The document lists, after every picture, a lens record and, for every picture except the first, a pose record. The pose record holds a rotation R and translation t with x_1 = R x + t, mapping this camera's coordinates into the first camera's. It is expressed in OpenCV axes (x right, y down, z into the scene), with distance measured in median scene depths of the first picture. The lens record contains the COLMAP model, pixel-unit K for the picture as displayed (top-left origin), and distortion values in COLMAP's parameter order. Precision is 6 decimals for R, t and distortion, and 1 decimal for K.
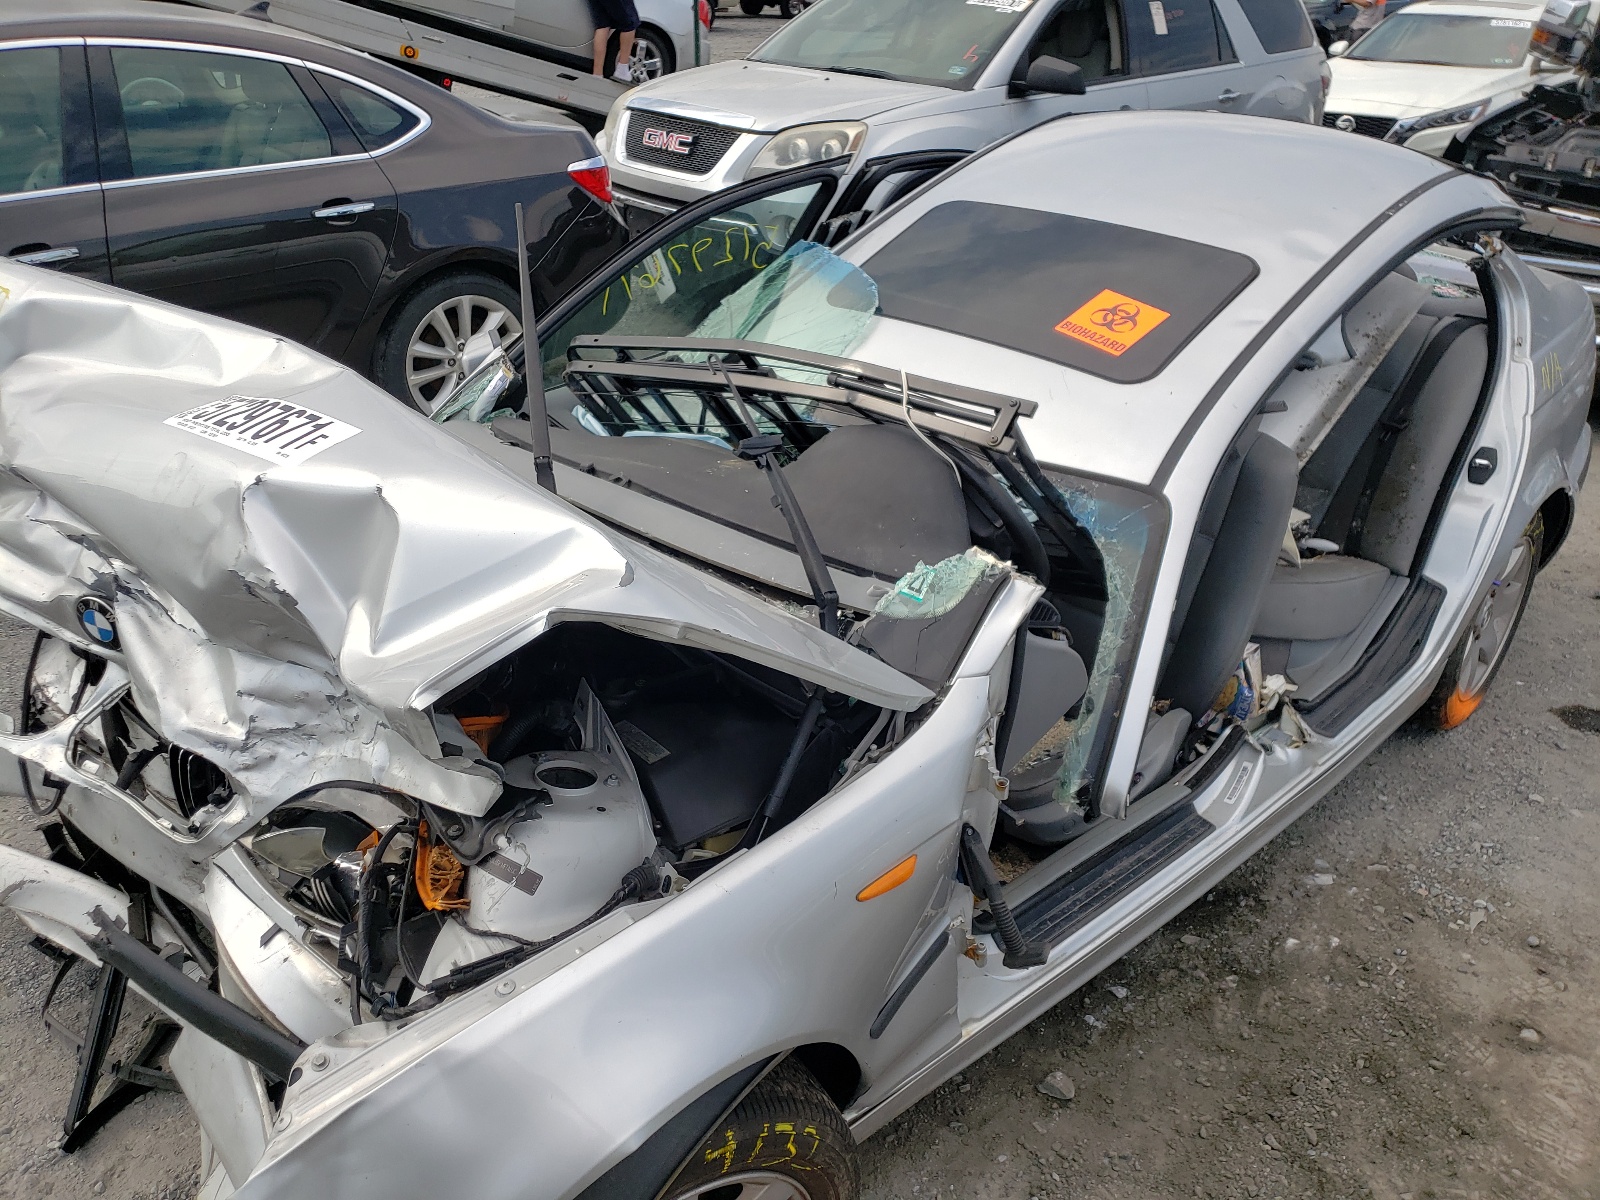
lens RADIAL K [[1445.8, 0, 800.0], [0, 1445.8, 600.0], [0, 0, 1]] dist [0.004995, 0.011350]
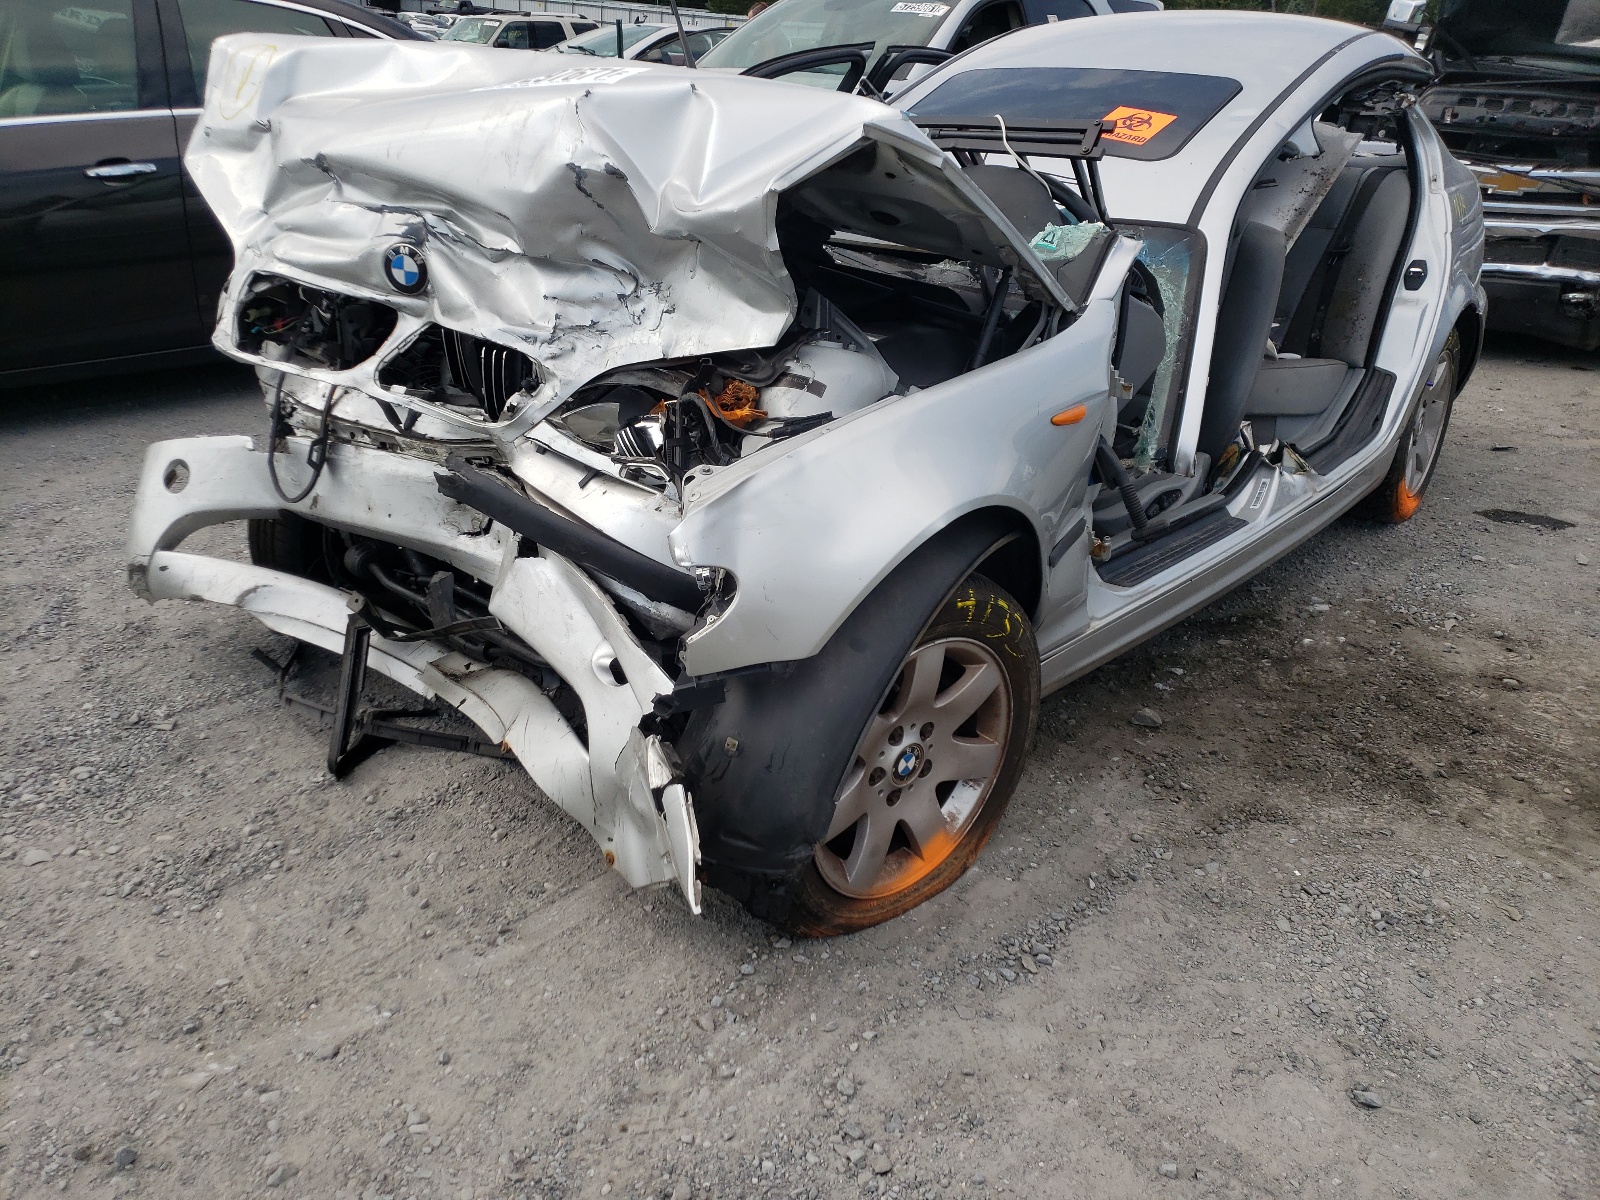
lens RADIAL K [[1457.0, 0, 800.0], [0, 1457.0, 600.0], [0, 0, 1]] dist [0.013885, 0.004409]
pose [[0.994085, -0.046003, 0.098382, -0.200730], [0.053582, 0.995680, -0.075836, 0.283865], [-0.094469, 0.080659, 0.992255, -0.162757]]
